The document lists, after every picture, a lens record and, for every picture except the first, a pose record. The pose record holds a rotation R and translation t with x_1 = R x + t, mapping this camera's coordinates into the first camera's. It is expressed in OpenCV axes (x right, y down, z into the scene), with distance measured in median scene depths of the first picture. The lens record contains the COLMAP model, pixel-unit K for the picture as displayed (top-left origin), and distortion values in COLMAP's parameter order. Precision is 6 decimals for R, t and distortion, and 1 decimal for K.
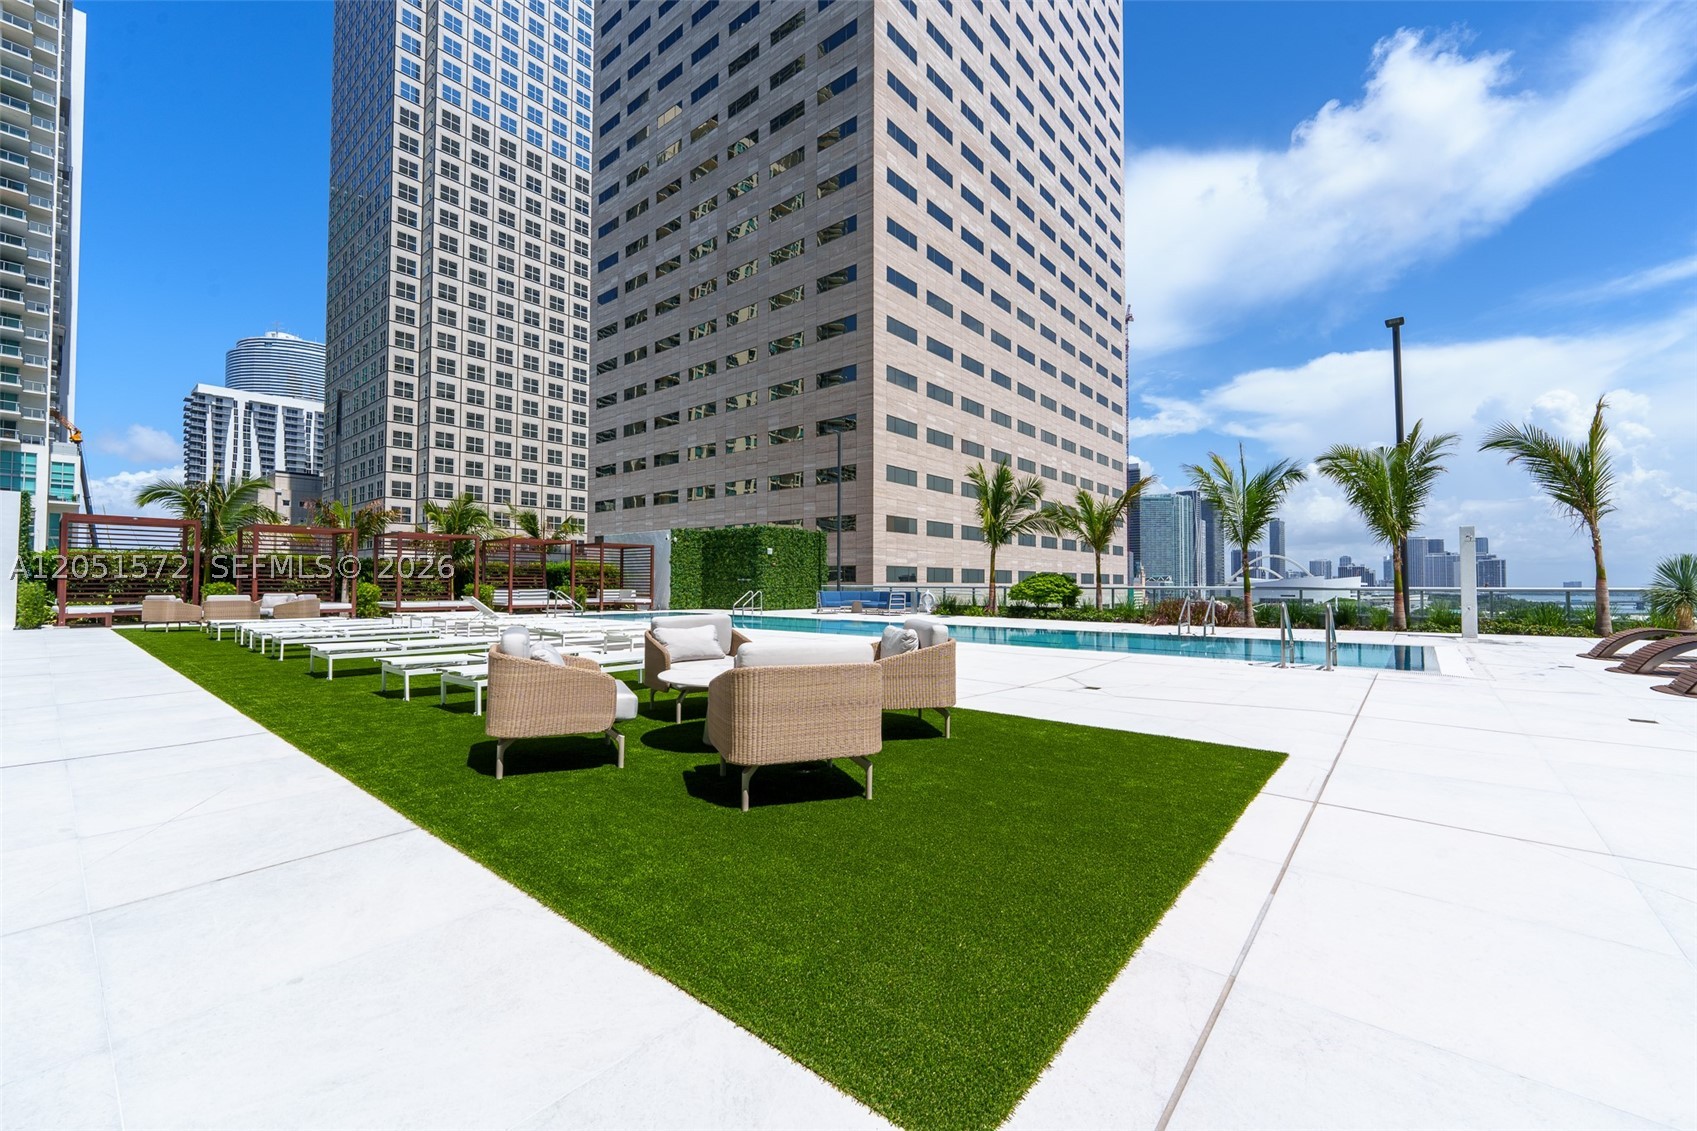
lens RADIAL K [[675.3, 0, 848.5], [0, 675.3, 565.5], [0, 0, 1]] dist [-0.000869, 0.000005]
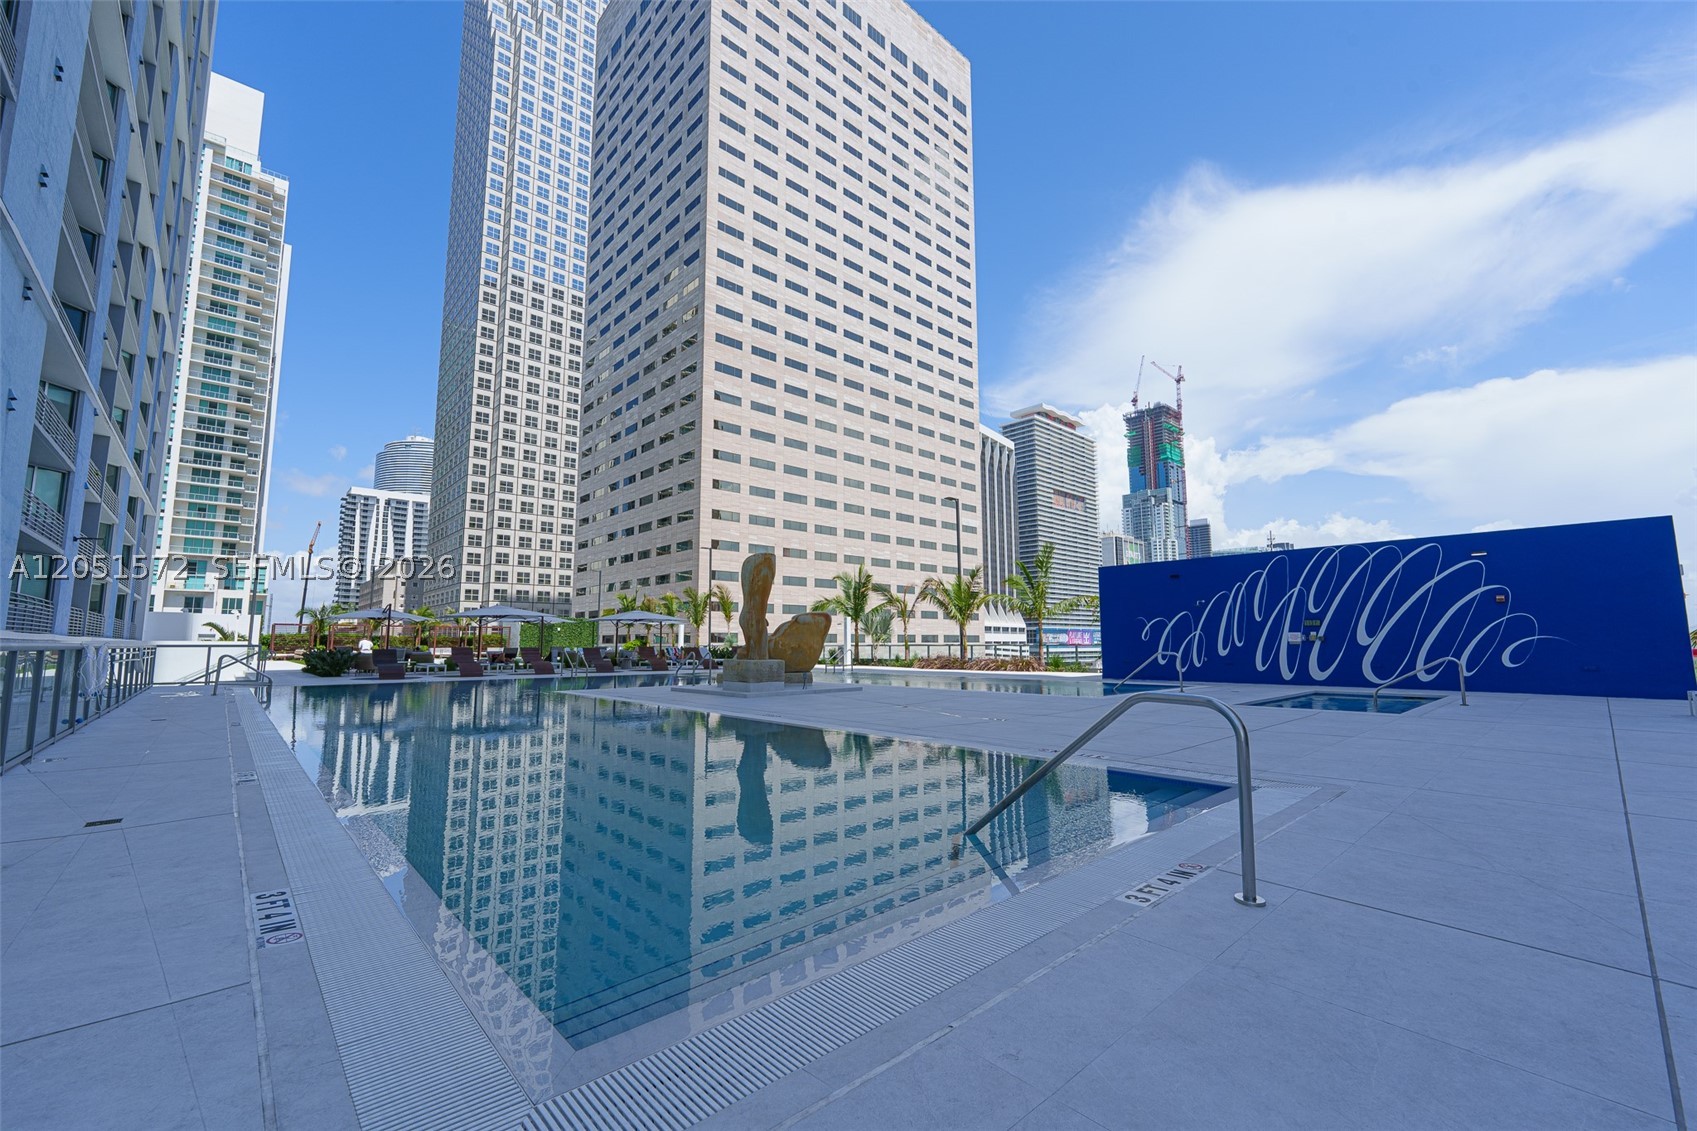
lens RADIAL K [[679.4, 0, 848.5], [0, 679.4, 565.5], [0, 0, 1]] dist [-0.001216, -0.000487]
pose [[0.990802, -0.022051, -0.133511, 0.114753], [0.010458, 0.996161, -0.086918, -0.003199], [0.134915, 0.084722, 0.987228, -0.107930]]
